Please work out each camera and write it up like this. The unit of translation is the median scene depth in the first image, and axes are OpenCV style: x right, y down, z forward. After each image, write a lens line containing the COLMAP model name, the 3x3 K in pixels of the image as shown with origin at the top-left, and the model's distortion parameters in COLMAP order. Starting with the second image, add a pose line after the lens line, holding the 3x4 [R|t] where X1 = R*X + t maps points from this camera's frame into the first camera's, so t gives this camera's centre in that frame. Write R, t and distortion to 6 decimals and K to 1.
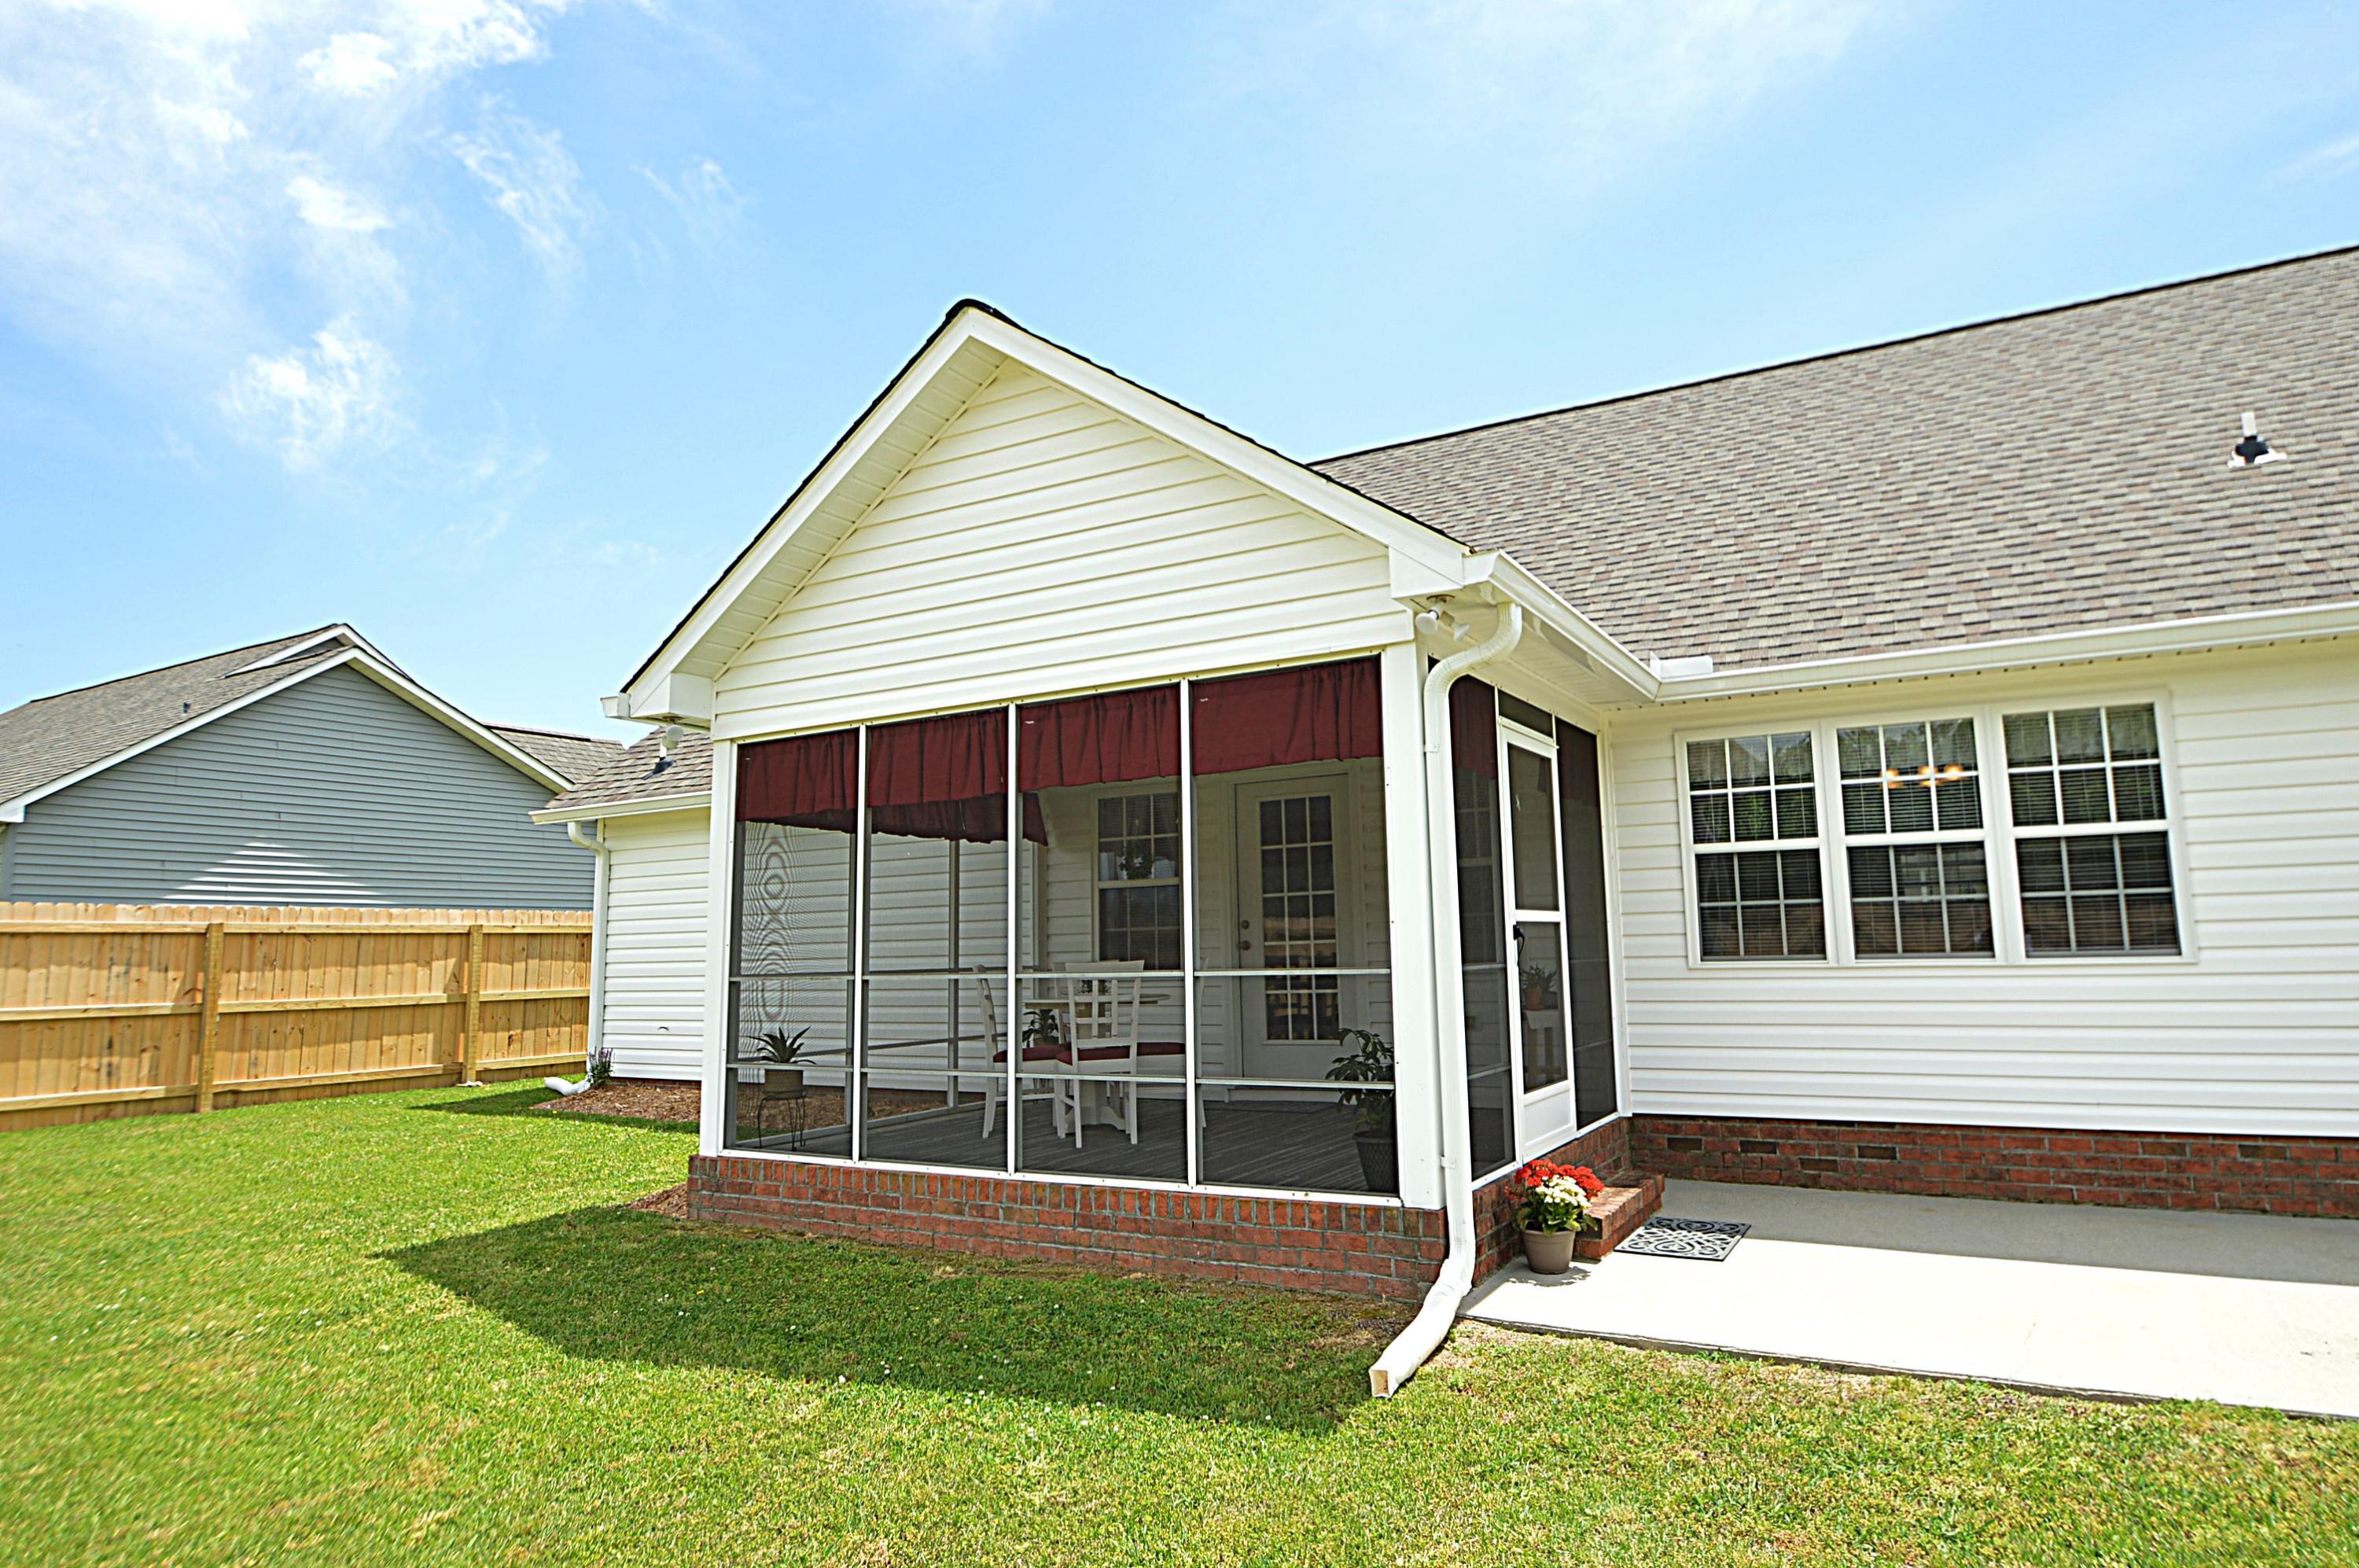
lens RADIAL K [[1365.6, 0, 1199.0], [0, 1365.6, 726.2], [0, 0, 1]] dist [-0.022004, -0.002919]
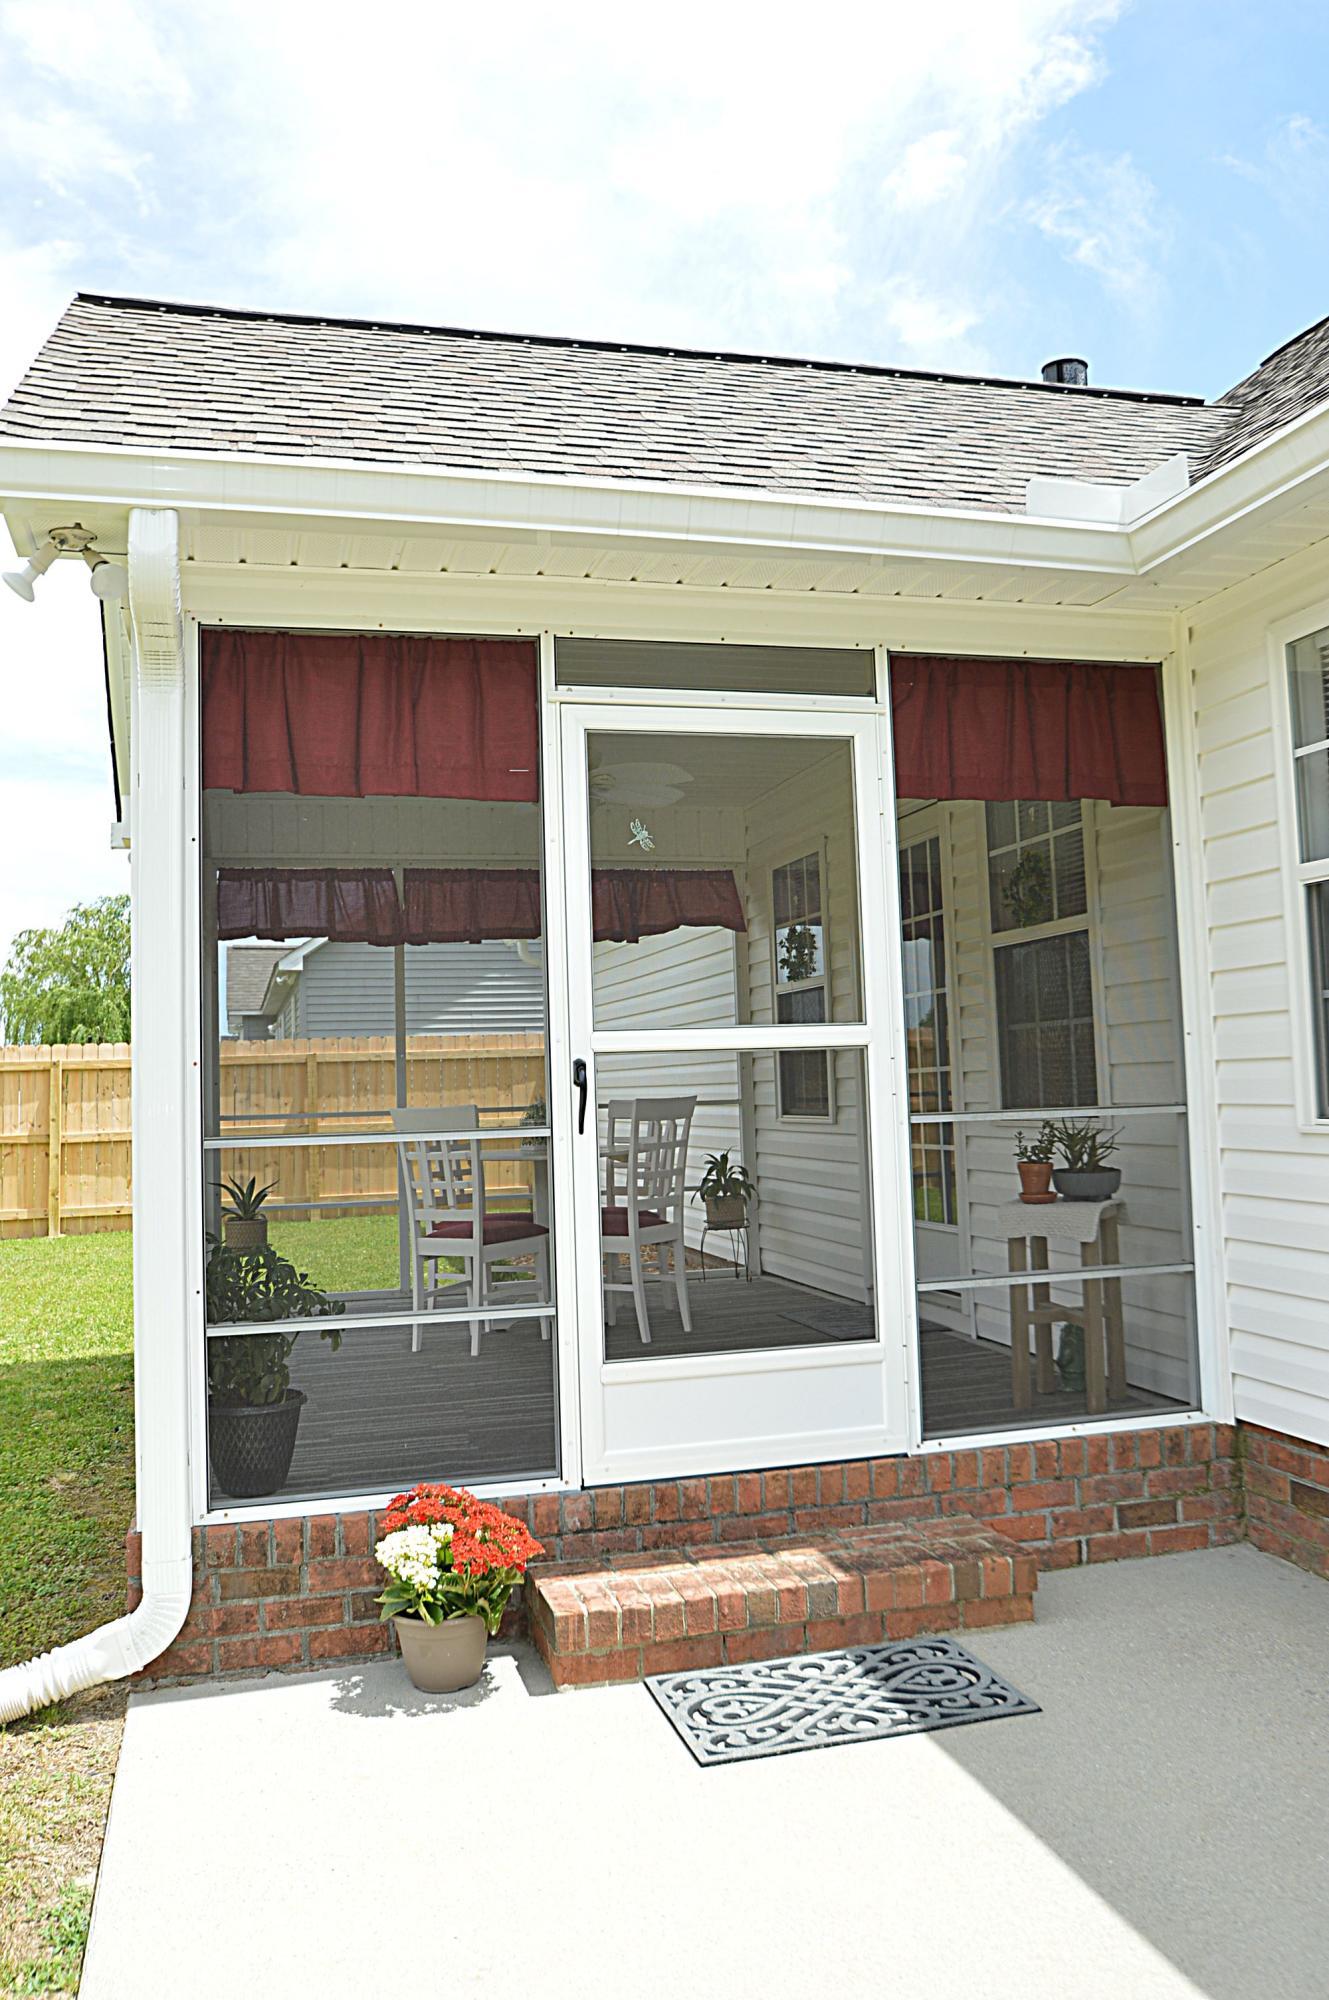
lens RADIAL K [[1553.4, 0, 662.3], [0, 1553.4, 953.4], [0, 0, 1]] dist [-0.040148, -0.003489]
pose [[0.693801, -0.058021, -0.717826, 0.519828], [0.129540, 0.990546, 0.045140, 0.057578], [0.708421, -0.124305, 0.694758, 0.430348]]
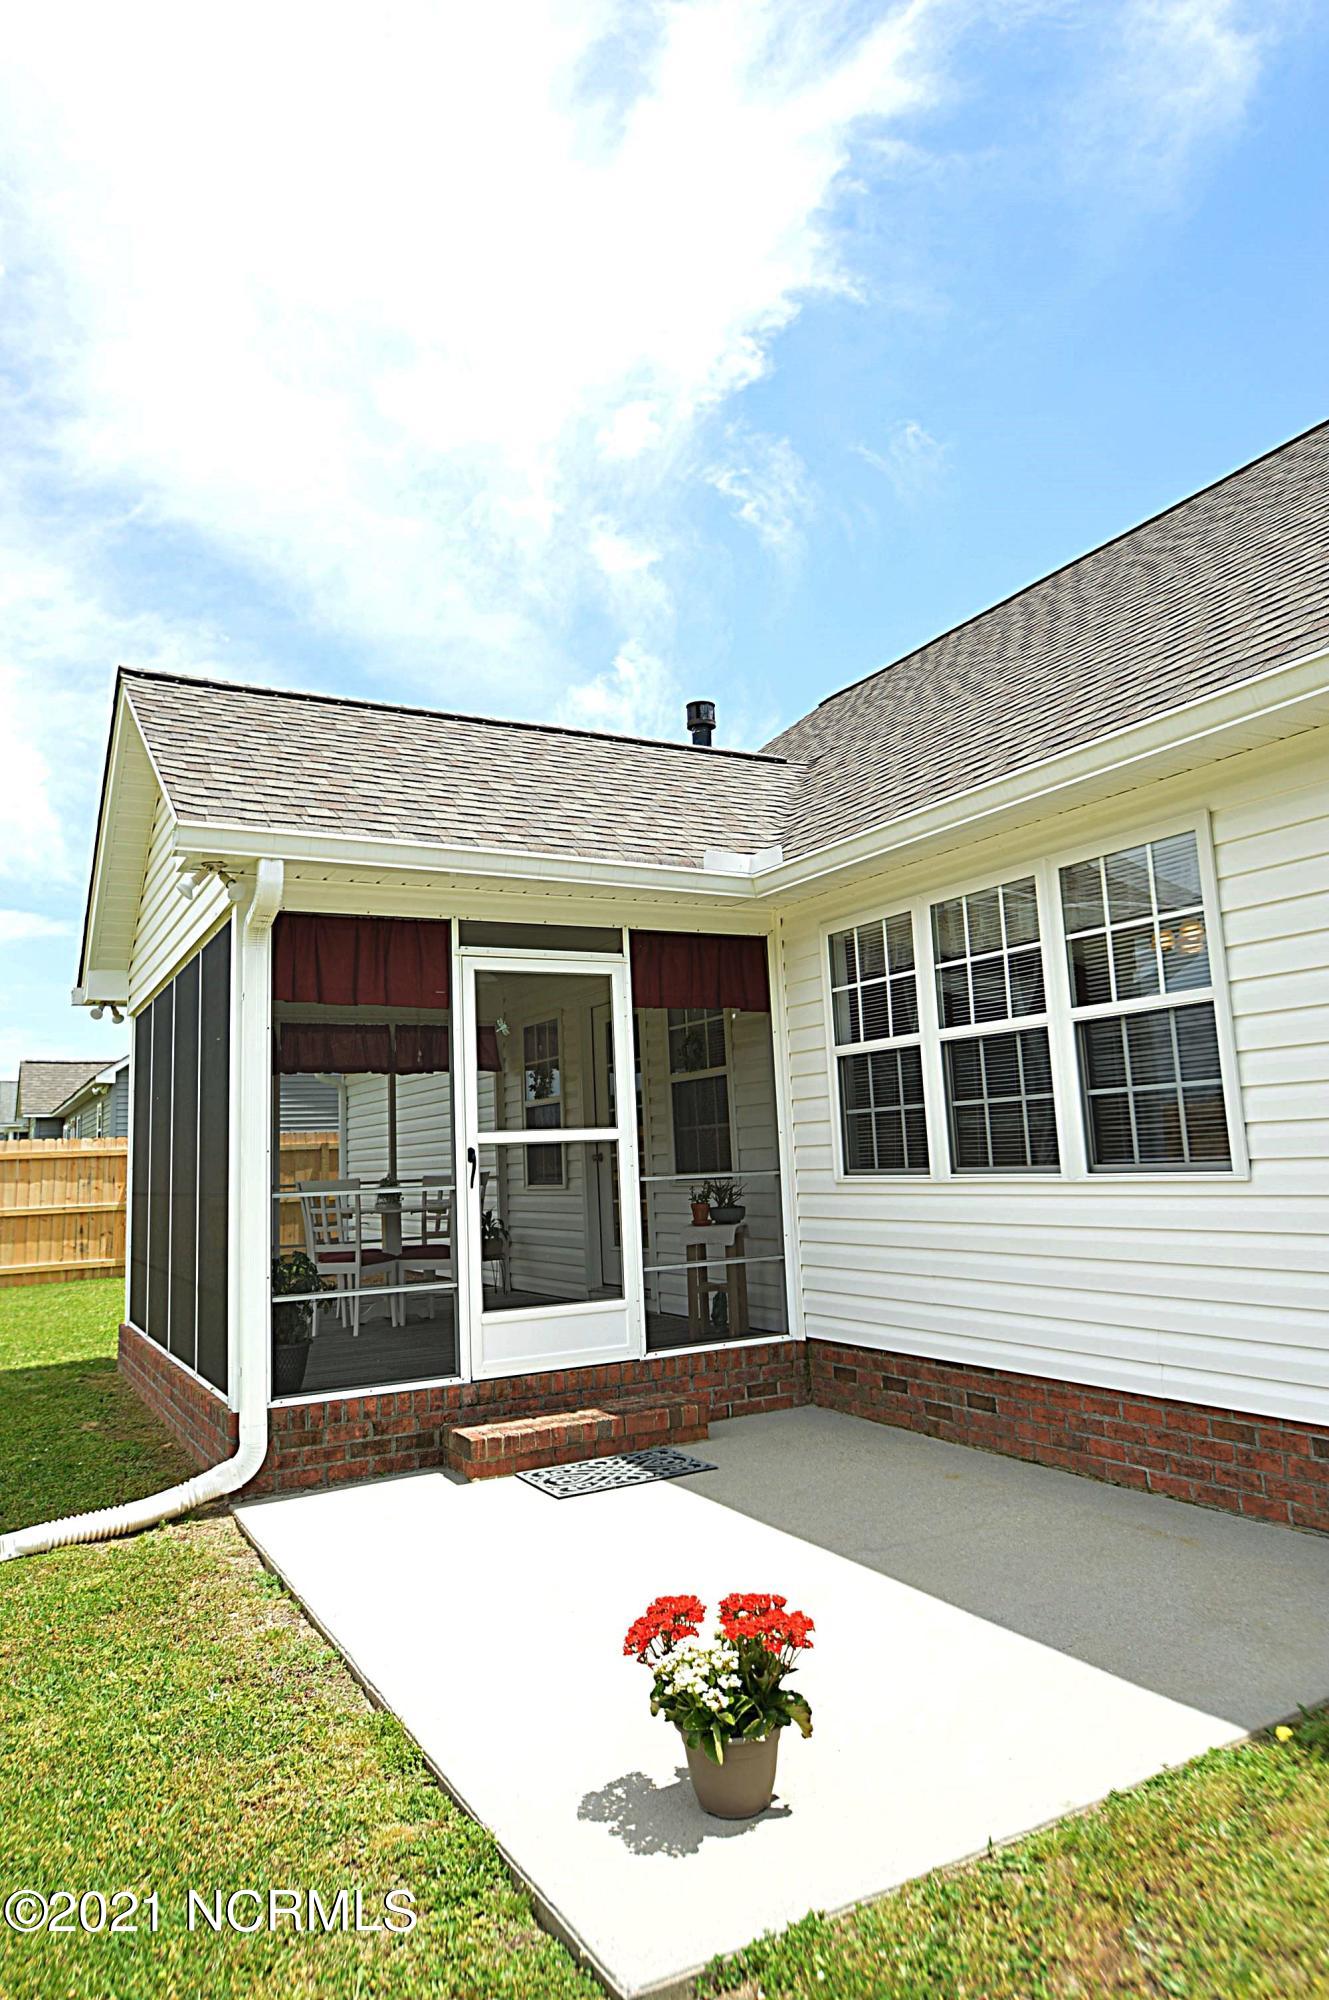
lens RADIAL K [[1253.3, 0, 652.8], [0, 1253.3, 946.4], [0, 0, 1]] dist [-0.037776, 0.006937]
pose [[0.844124, -0.103184, -0.526125, 0.629318], [0.108830, 0.993853, -0.020306, 0.020954], [0.524986, -0.040118, 0.850165, 0.200979]]
